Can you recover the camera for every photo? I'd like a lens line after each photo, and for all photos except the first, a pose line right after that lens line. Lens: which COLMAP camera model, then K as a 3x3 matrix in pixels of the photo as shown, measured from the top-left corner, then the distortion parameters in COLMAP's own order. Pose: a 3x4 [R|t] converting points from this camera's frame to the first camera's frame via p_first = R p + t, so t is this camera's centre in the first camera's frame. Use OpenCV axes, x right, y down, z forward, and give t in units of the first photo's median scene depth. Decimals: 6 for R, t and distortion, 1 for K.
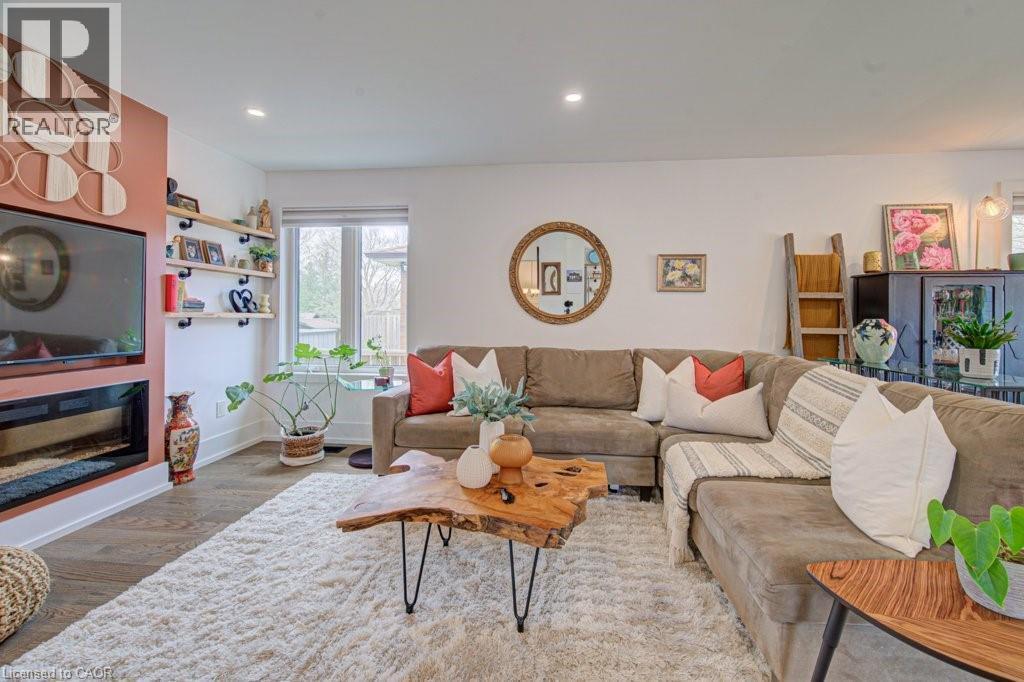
lens RADIAL K [[426.4, 0, 526.6], [0, 426.4, 316.6], [0, 0, 1]] dist [0.006205, -0.002107]
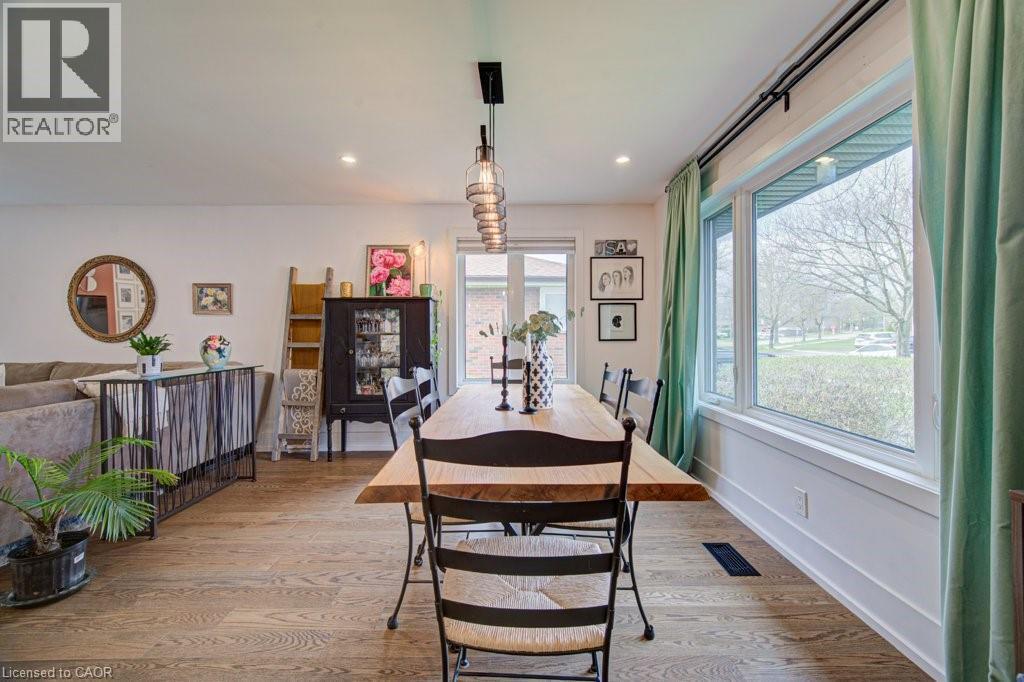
lens RADIAL K [[414.6, 0, 511.7], [0, 414.6, 337.2], [0, 0, 1]] dist [-0.006380, 0.000080]
pose [[0.995686, -0.008470, 0.092399, 1.151162], [0.008216, 0.999961, 0.003121, 0.010766], [-0.092422, -0.002349, 0.995717, -0.257893]]
